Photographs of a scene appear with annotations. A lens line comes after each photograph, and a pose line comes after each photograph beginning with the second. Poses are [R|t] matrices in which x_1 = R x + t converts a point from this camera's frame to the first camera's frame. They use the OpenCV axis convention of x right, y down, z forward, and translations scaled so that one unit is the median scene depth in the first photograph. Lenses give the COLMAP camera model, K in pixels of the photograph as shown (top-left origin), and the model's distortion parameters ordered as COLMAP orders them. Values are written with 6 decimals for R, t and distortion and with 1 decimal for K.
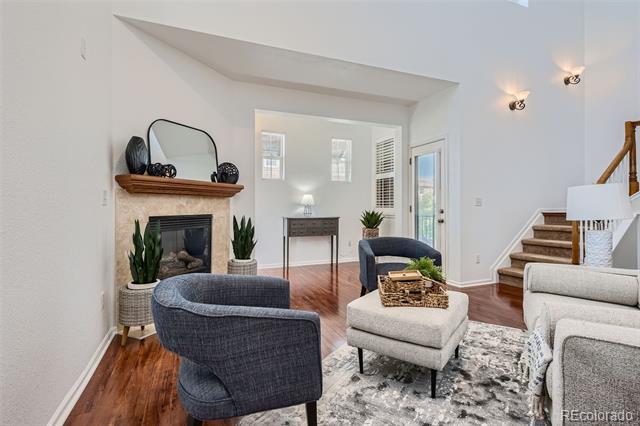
lens RADIAL K [[321.4, 0, 315.5], [0, 321.4, 210.6], [0, 0, 1]] dist [0.003416, -0.000027]
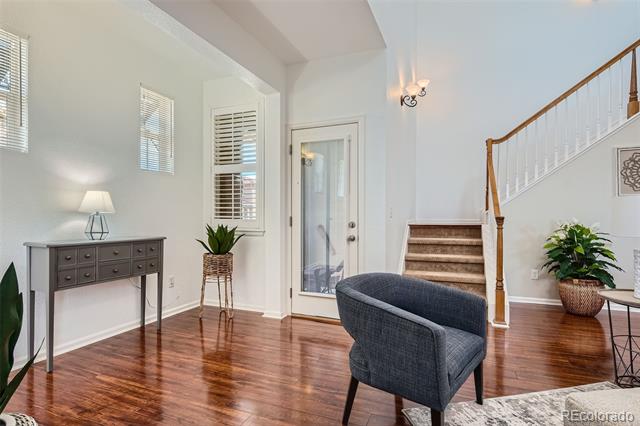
lens RADIAL K [[340.7, 0, 323.0], [0, 340.7, 219.0], [0, 0, 1]] dist [0.022200, 0.000134]
pose [[0.688299, -0.000688, 0.725427, -0.197632], [0.005428, 0.999976, -0.004202, -0.007605], [-0.725407, 0.006830, 0.688286, 0.543381]]
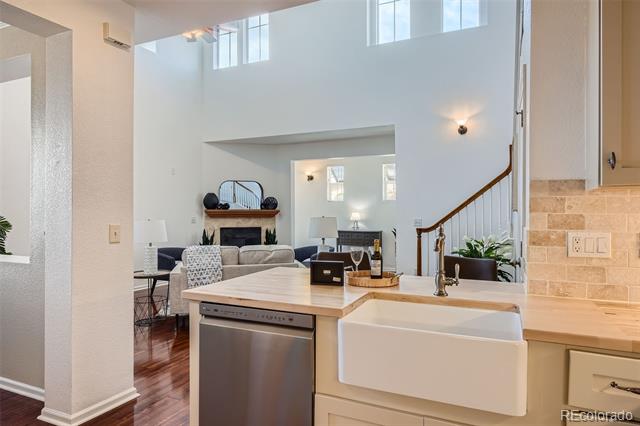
lens RADIAL K [[408.1, 0, 321.8], [0, 408.1, 215.1], [0, 0, 1]] dist [0.011103, 0.001880]
pose [[0.673462, 0.001508, -0.739220, 1.377636], [-0.006688, 0.999969, -0.004053, -0.041133], [0.739191, 0.007673, 0.673452, -0.257066]]
